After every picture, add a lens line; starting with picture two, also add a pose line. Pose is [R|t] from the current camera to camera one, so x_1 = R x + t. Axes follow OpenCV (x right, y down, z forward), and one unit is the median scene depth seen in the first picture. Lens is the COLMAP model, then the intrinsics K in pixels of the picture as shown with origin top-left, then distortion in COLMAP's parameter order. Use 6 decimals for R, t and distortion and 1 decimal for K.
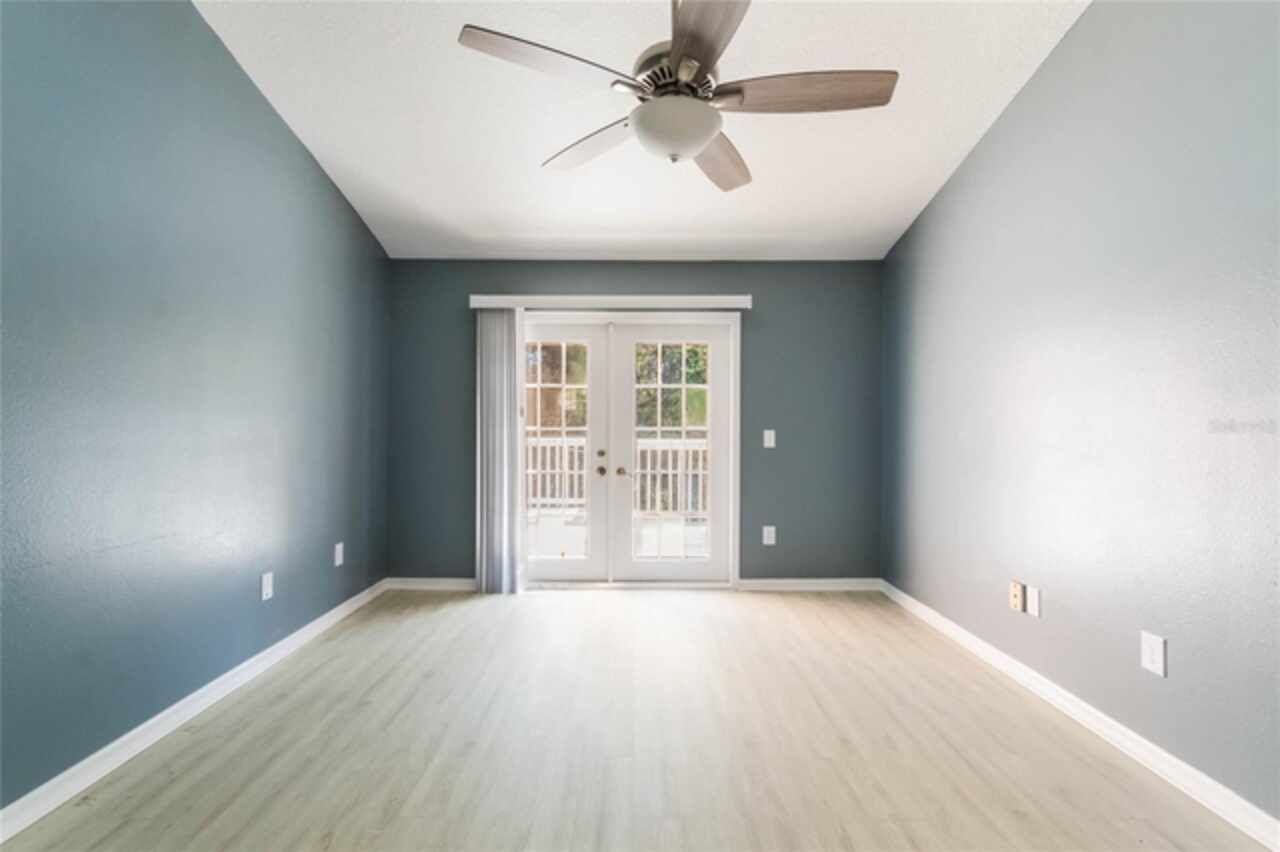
lens RADIAL K [[579.5, 0, 640.0], [0, 579.5, 426.0], [0, 0, 1]] dist [0.000785, 0.000099]
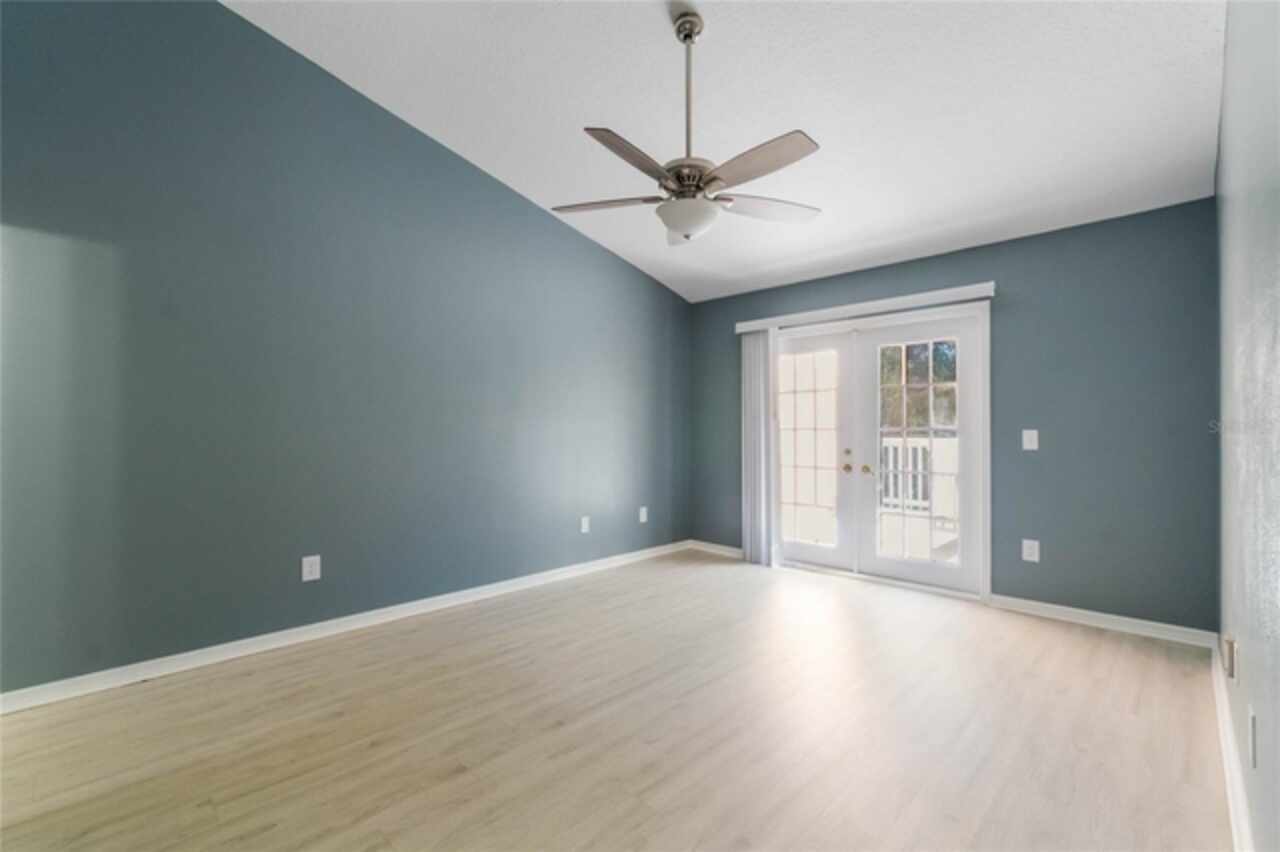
lens RADIAL K [[557.7, 0, 640.0], [0, 557.7, 426.0], [0, 0, 1]] dist [-0.000427, 0.000052]
pose [[0.712094, -0.007028, -0.702049, 0.395140], [0.004226, 0.999975, -0.005724, 0.003692], [0.702072, 0.001110, 0.712105, -0.010337]]
